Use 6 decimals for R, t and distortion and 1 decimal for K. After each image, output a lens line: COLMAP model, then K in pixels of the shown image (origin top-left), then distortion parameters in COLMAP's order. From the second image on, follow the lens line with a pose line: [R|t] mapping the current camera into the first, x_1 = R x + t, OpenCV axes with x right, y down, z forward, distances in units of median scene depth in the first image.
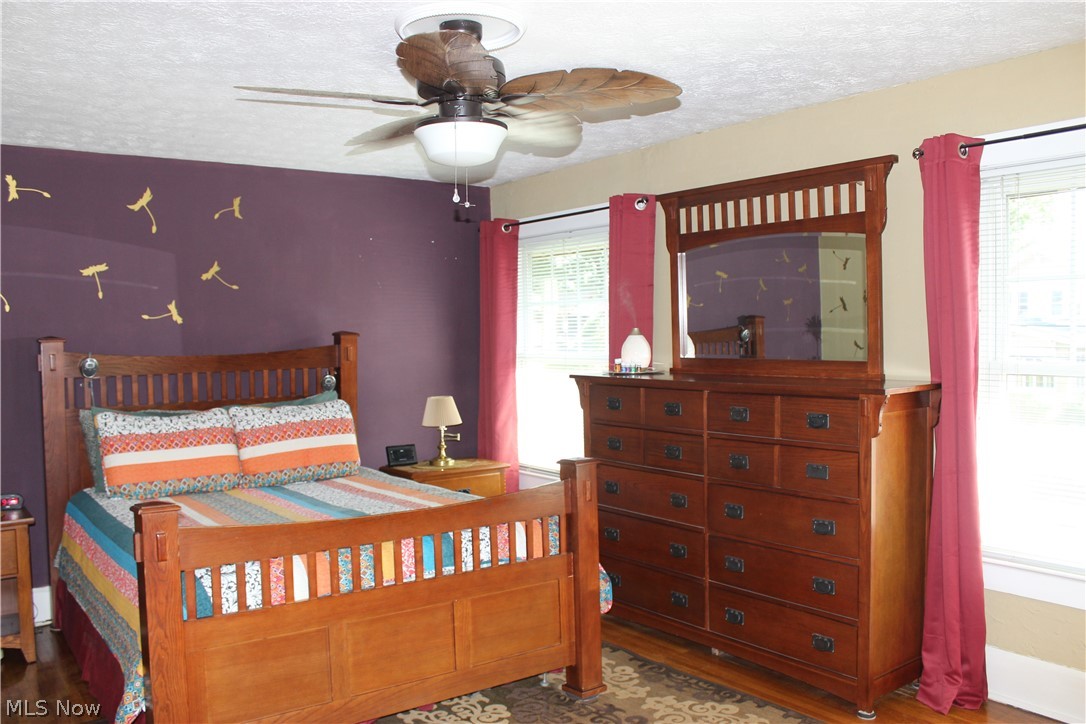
lens RADIAL K [[911.0, 0, 547.8], [0, 911.0, 339.1], [0, 0, 1]] dist [-0.093465, 0.008000]
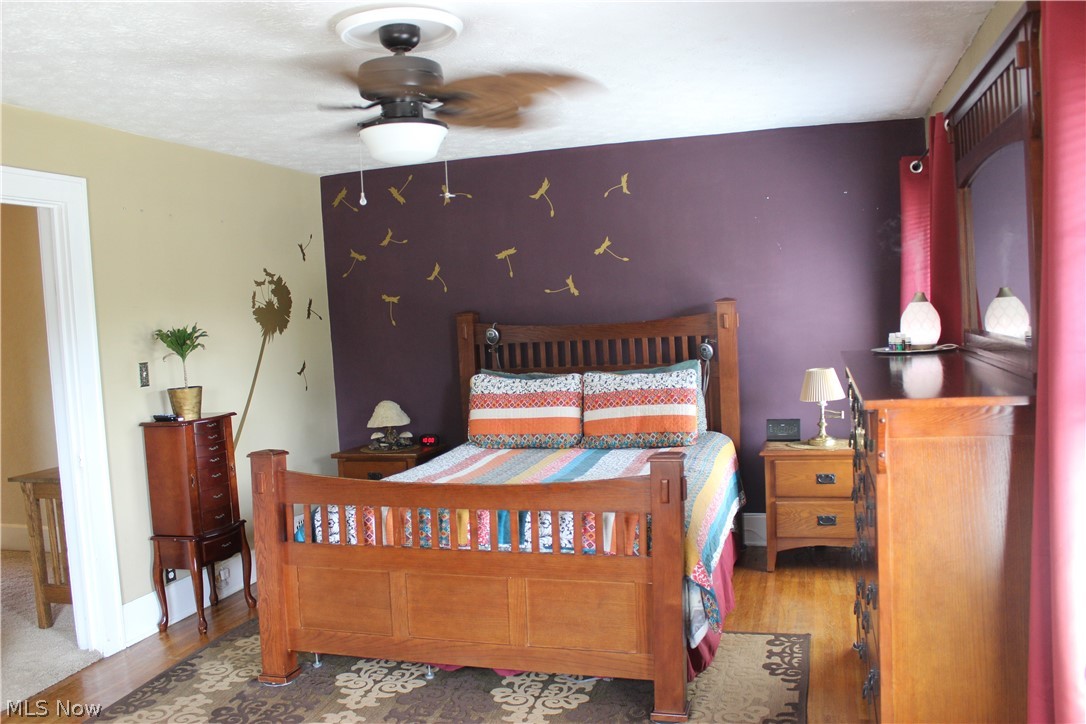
lens RADIAL K [[911.0, 0, 544.5], [0, 911.0, 363.2], [0, 0, 1]] dist [-0.093465, 0.008000]
pose [[0.605489, 0.034353, -0.795112, 0.508128], [0.033387, 0.997092, 0.068504, -0.013936], [0.795153, -0.068024, 0.602581, 0.303342]]
